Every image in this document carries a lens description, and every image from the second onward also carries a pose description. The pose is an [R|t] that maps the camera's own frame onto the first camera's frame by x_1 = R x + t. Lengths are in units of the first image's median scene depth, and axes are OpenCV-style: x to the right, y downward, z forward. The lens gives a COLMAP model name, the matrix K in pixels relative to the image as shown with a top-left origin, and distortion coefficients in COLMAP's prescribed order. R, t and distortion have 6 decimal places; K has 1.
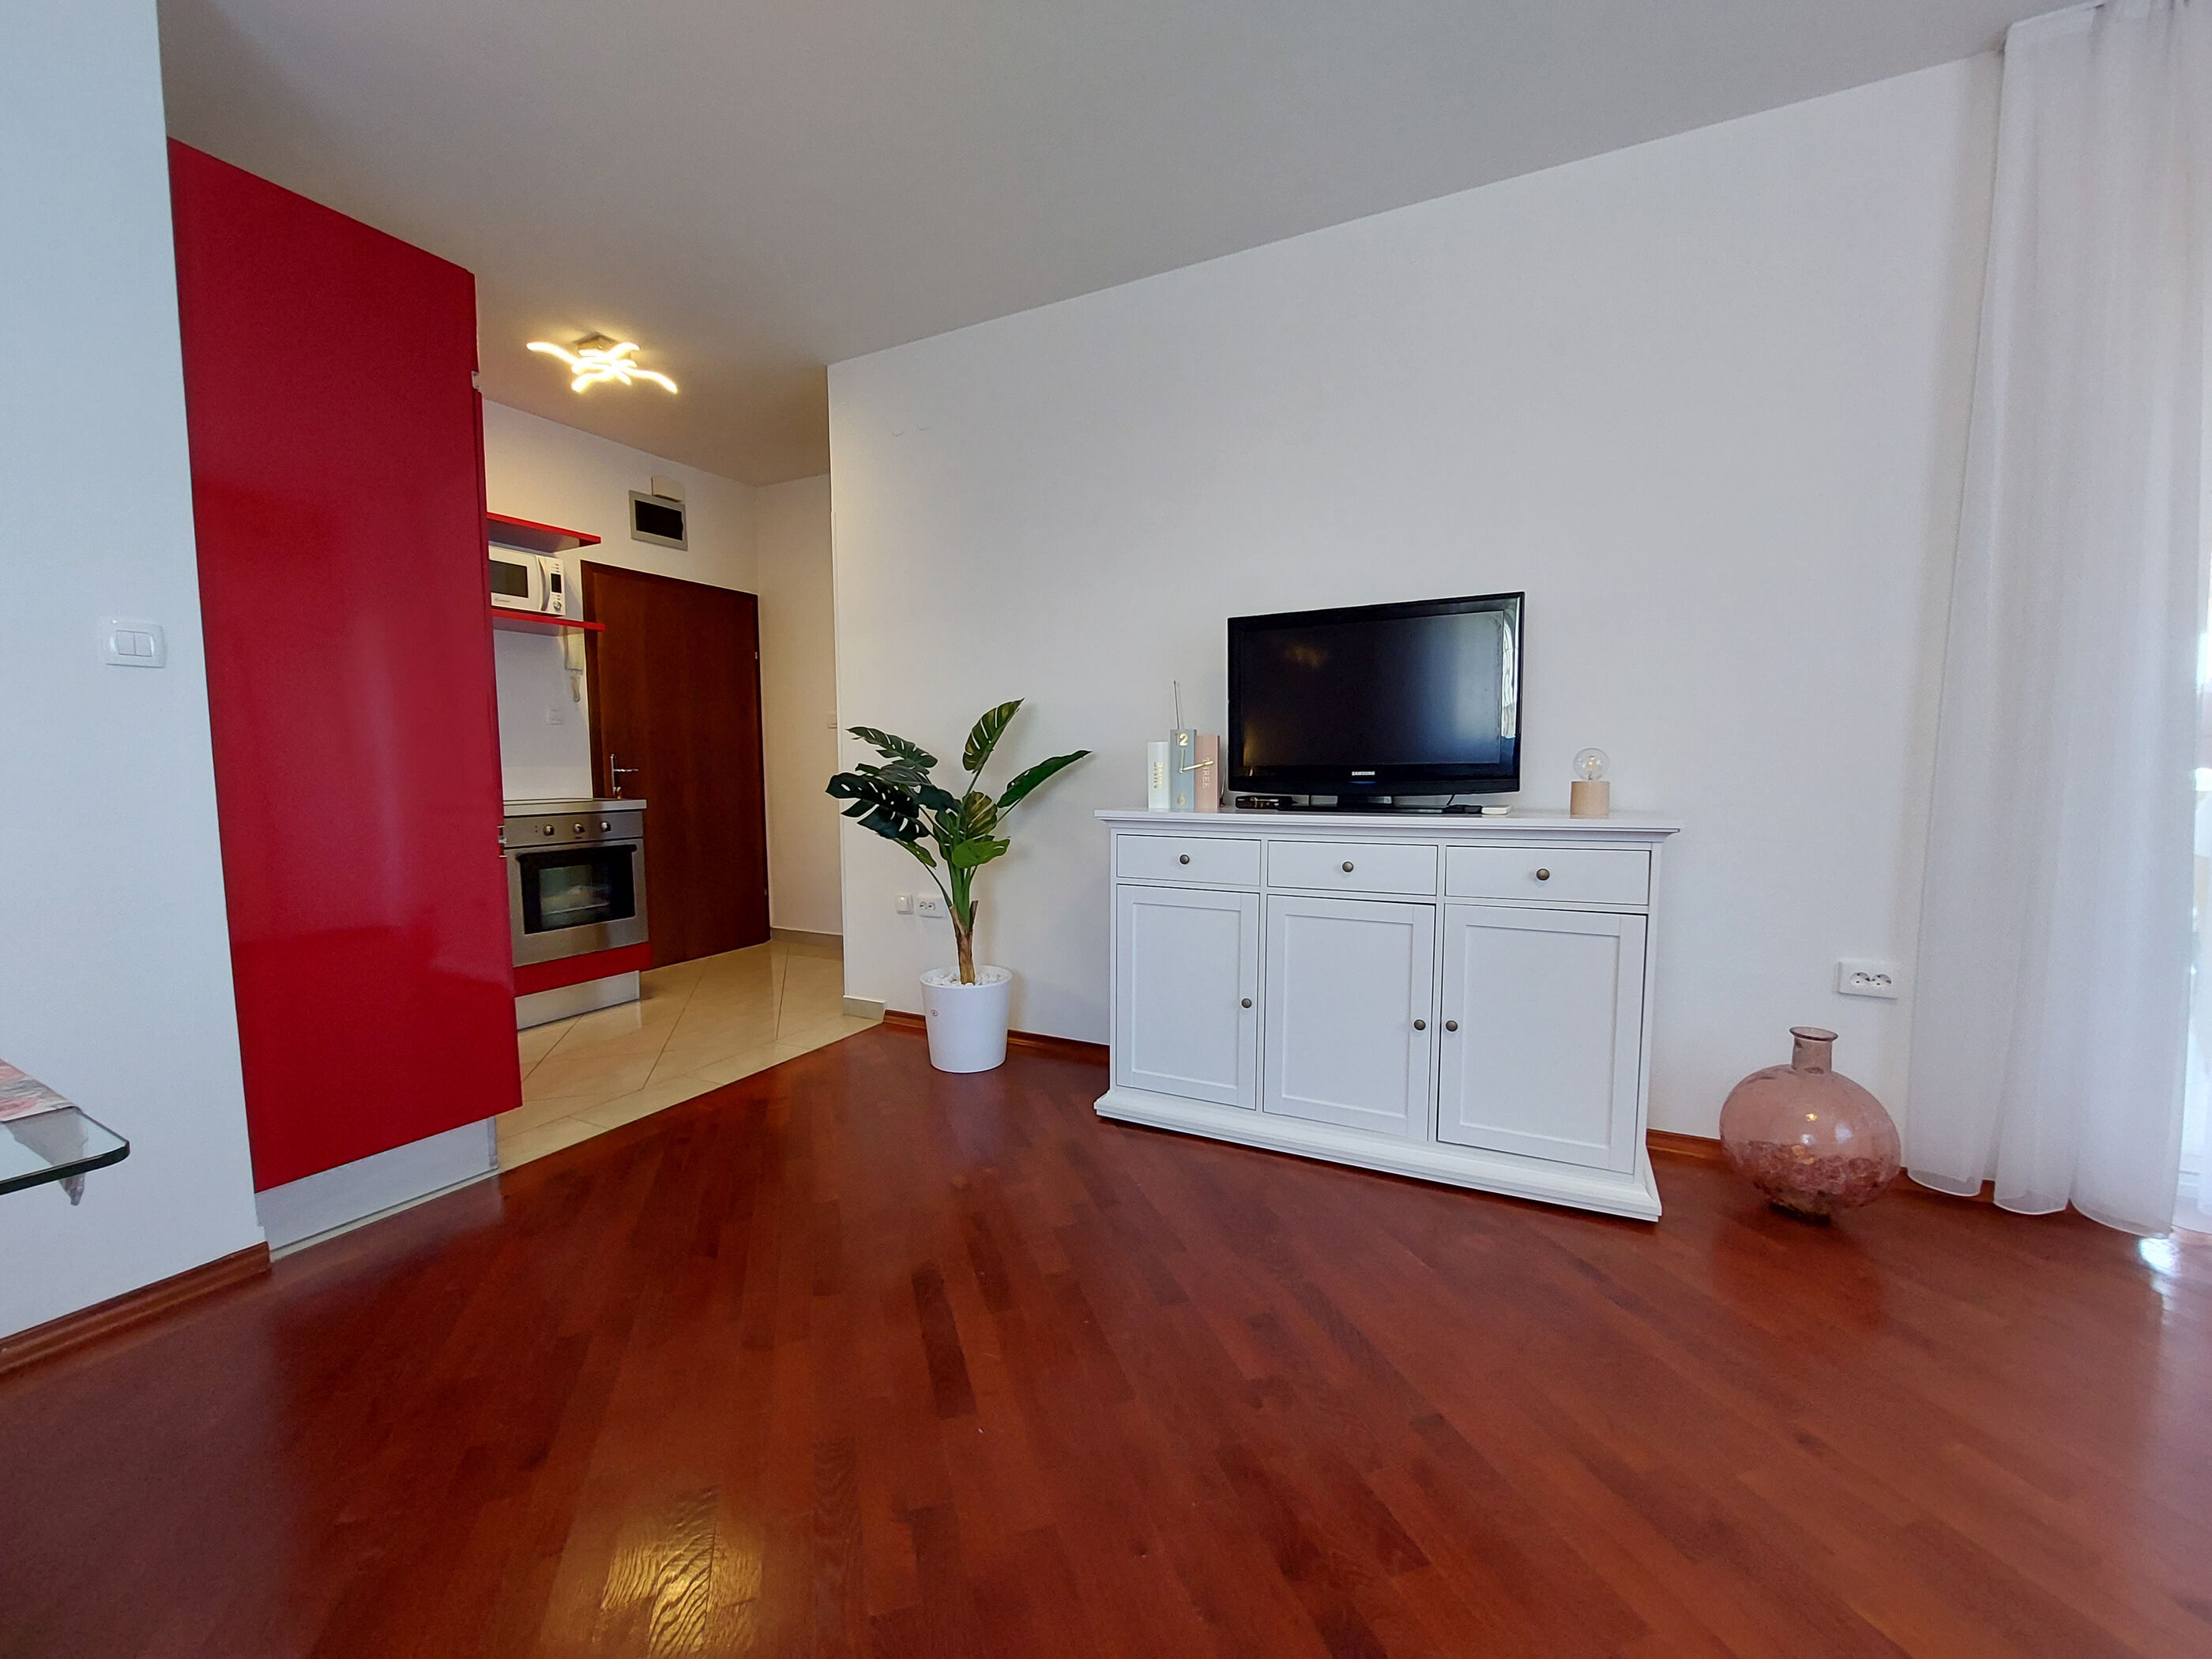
lens RADIAL K [[888.8, 0, 1096.0], [0, 888.8, 833.1], [0, 0, 1]] dist [-0.017677, -0.000496]
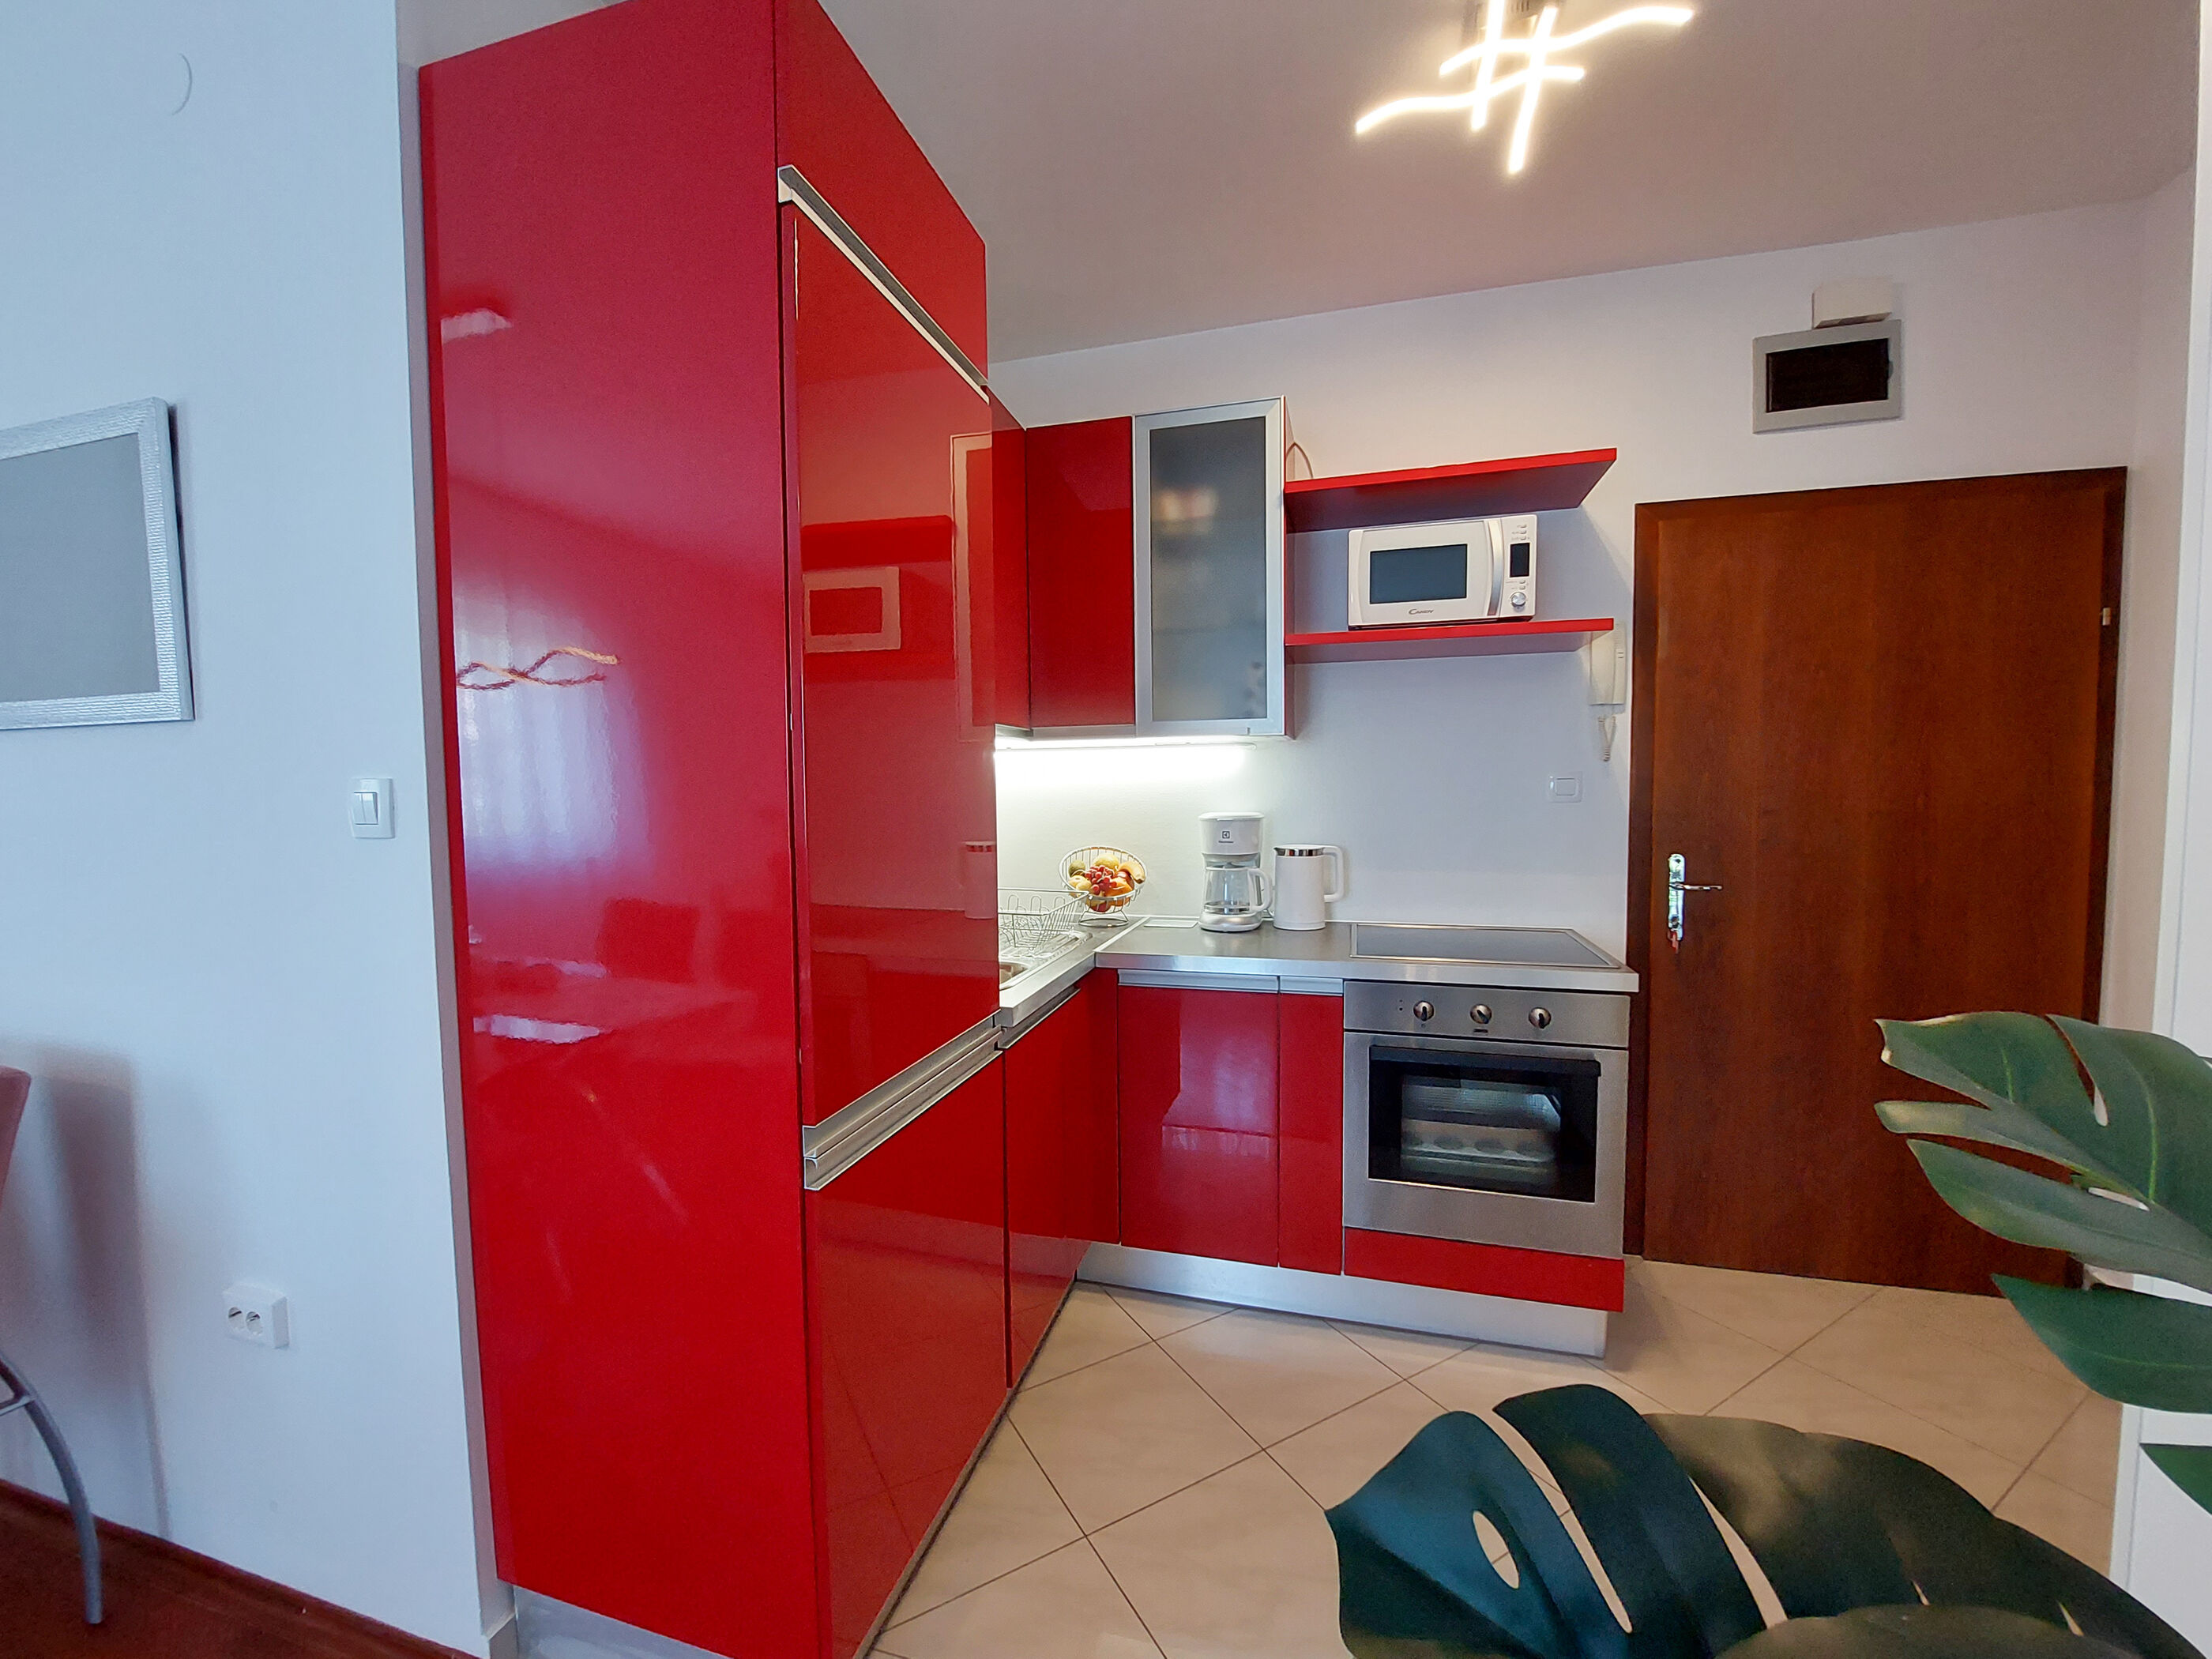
lens RADIAL K [[883.0, 0, 1117.5], [0, 883.0, 830.4], [0, 0, 1]] dist [-0.011457, -0.000001]
pose [[0.207628, 0.058247, -0.976472, -0.116543], [-0.068623, 0.996634, 0.044859, -0.124624], [0.975798, 0.057694, 0.210926, 0.662126]]
